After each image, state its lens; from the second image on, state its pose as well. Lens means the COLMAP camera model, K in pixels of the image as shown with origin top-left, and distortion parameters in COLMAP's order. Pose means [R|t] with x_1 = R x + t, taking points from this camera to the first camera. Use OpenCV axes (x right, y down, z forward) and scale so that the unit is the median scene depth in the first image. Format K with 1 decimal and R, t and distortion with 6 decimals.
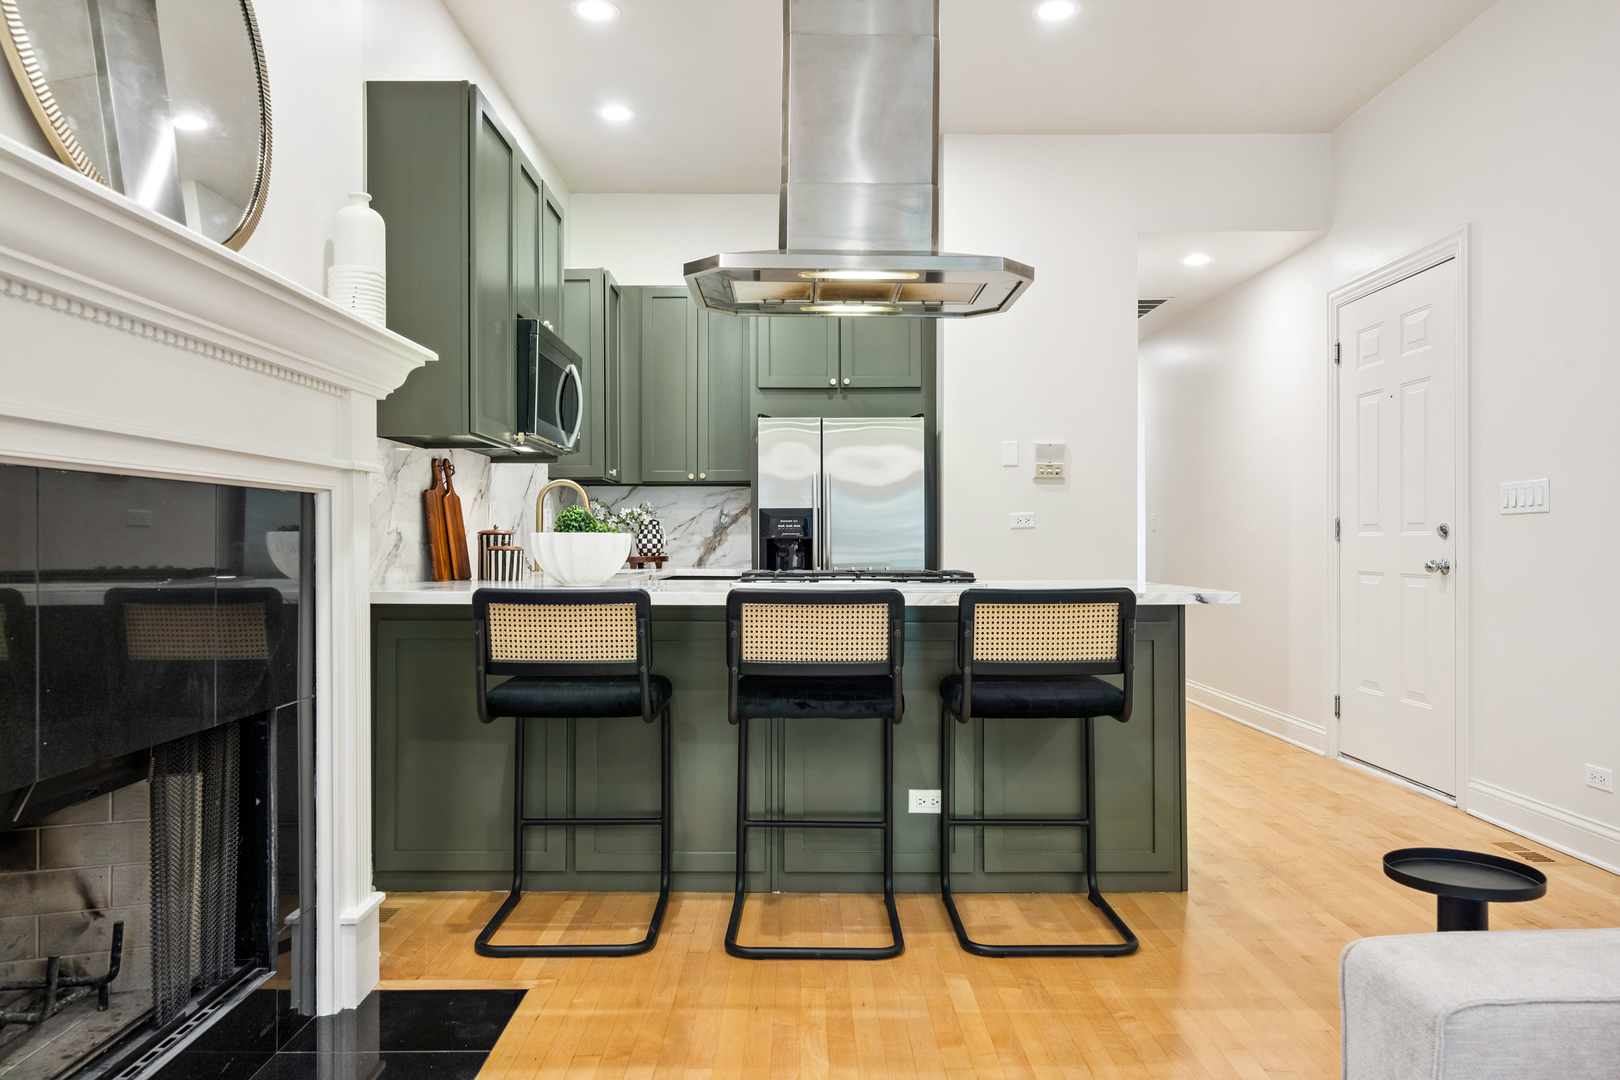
lens RADIAL K [[1078.4, 0, 807.5], [0, 1078.4, 534.5], [0, 0, 1]] dist [0.017746, 0.000835]
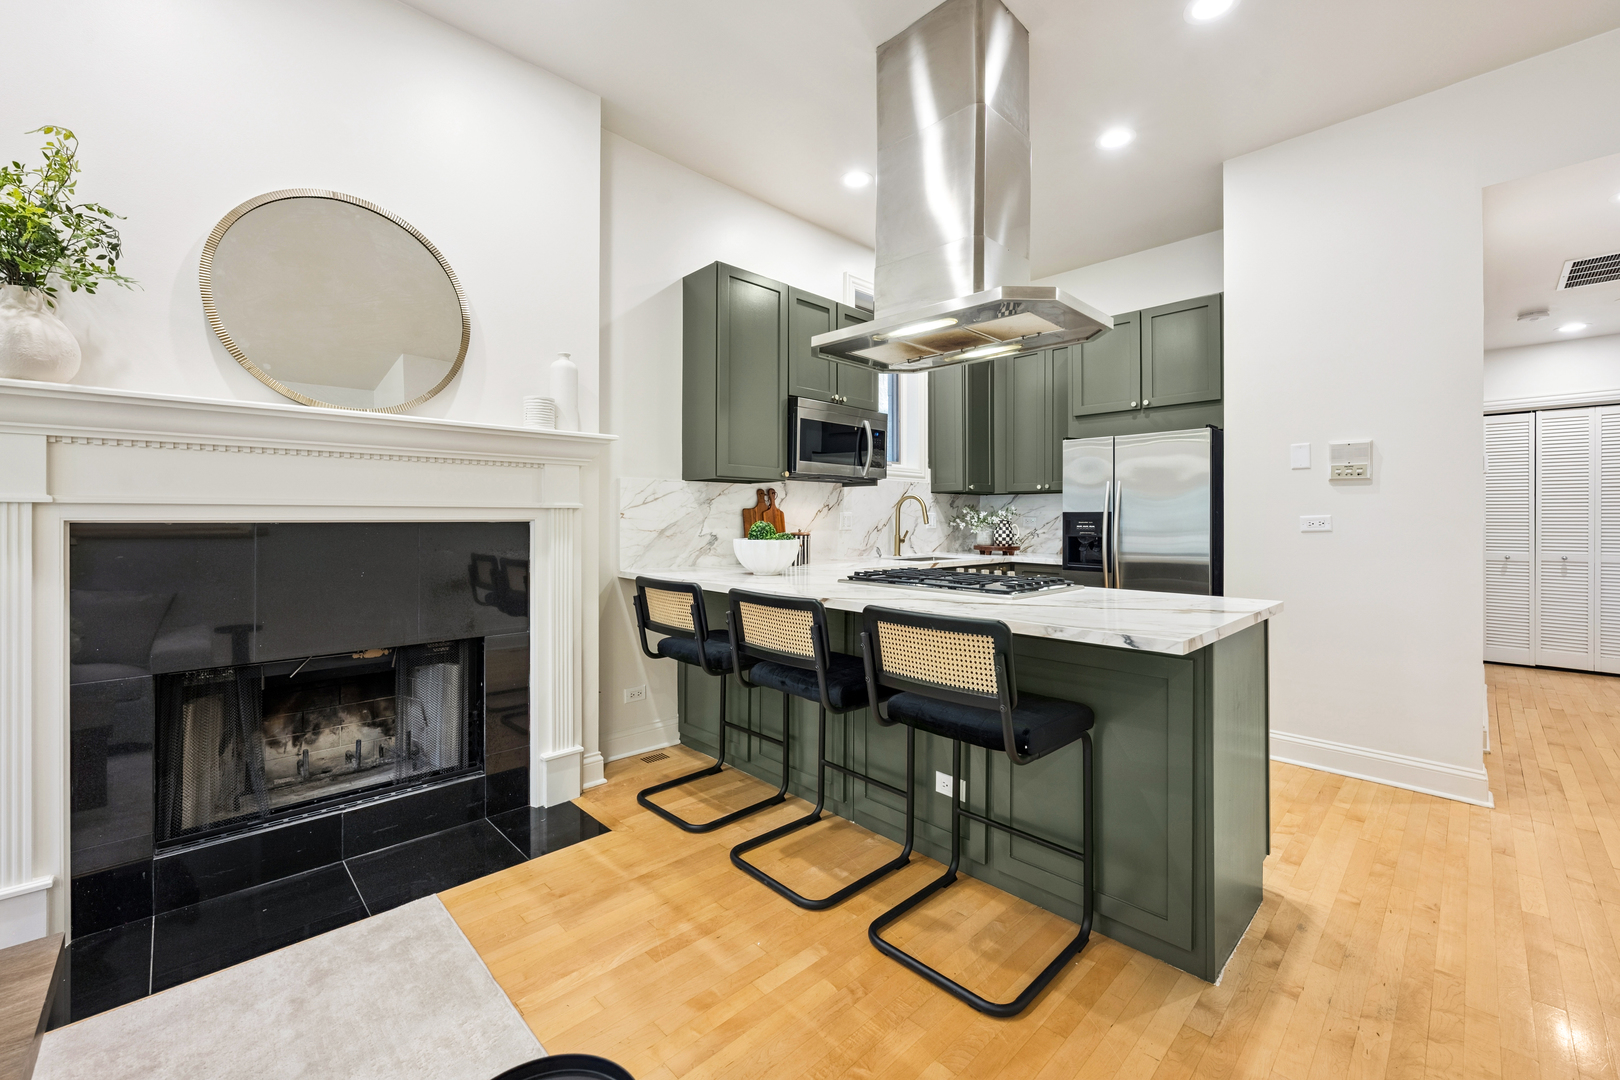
lens RADIAL K [[653.5, 0, 812.4], [0, 653.5, 516.0], [0, 0, 1]] dist [-0.000023, 0.000128]
pose [[0.694867, -0.001052, -0.719138, 0.500879], [0.001671, 0.999999, 0.000151, -0.033829], [0.719136, -0.001307, 0.694868, 0.425771]]
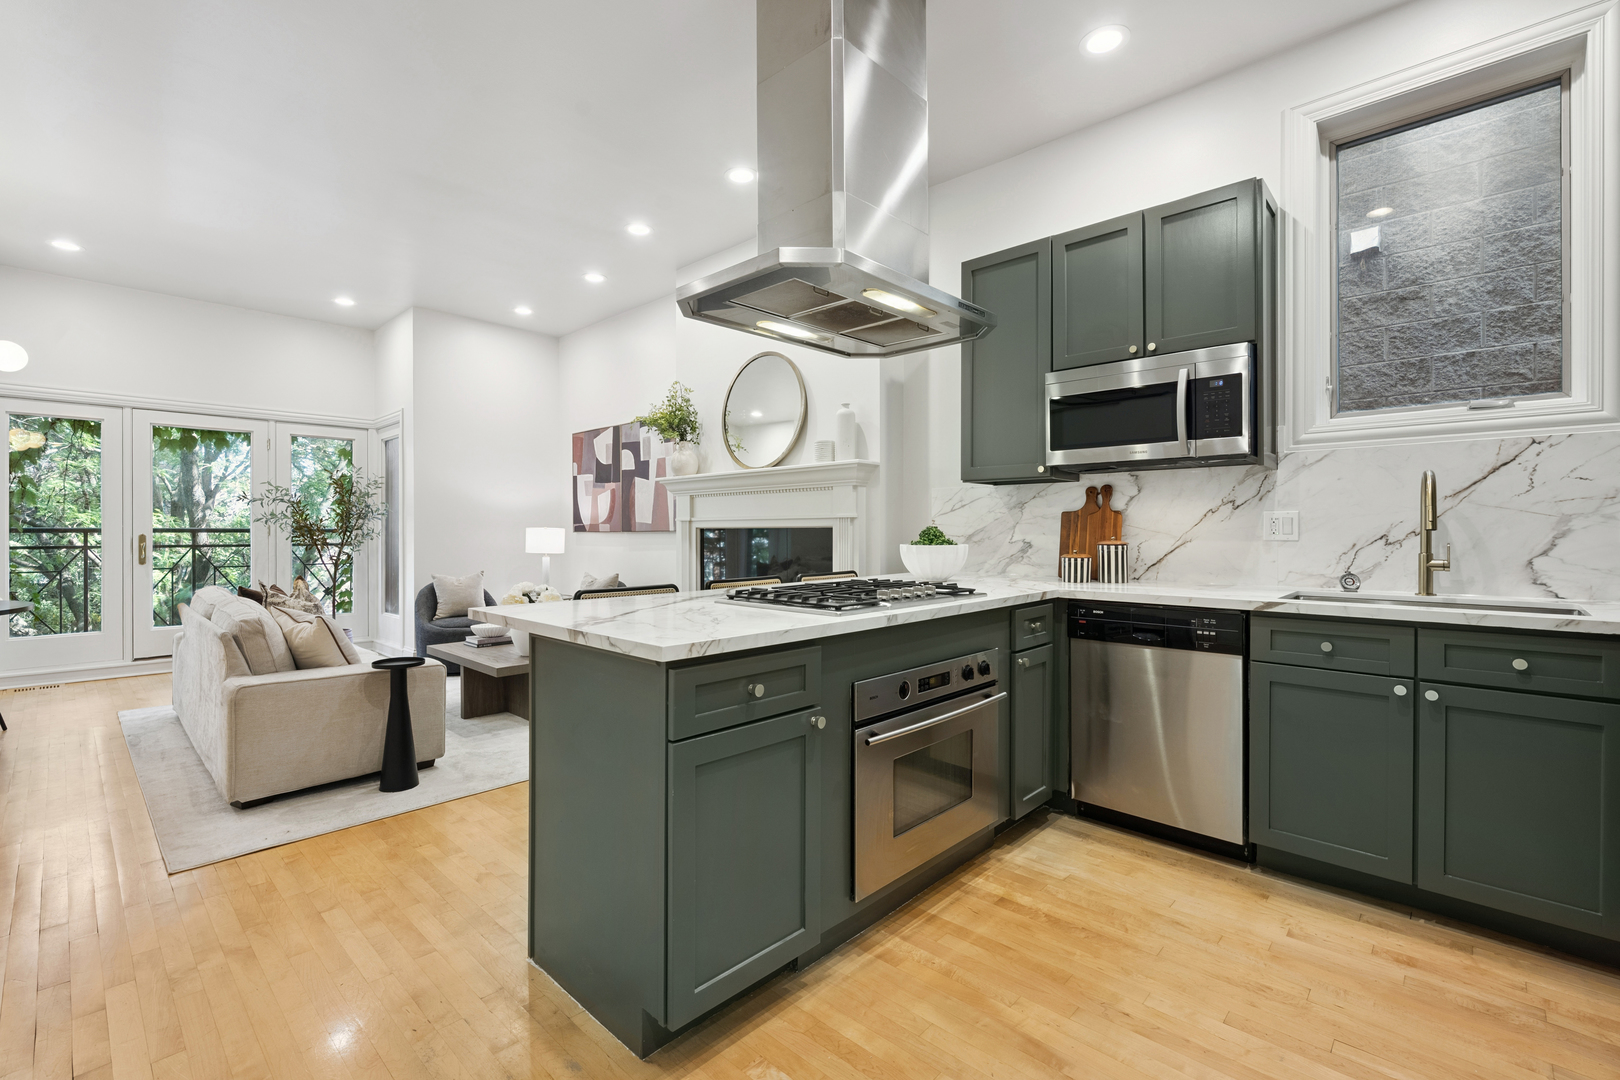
lens RADIAL K [[710.9, 0, 808.9], [0, 710.9, 530.3], [0, 0, 1]] dist [0.000120, -0.000162]
pose [[-0.687915, 0.003109, -0.725784, 0.618204], [0.007303, 0.999970, -0.002639, -0.019380], [0.725754, -0.007116, -0.687917, 1.575743]]
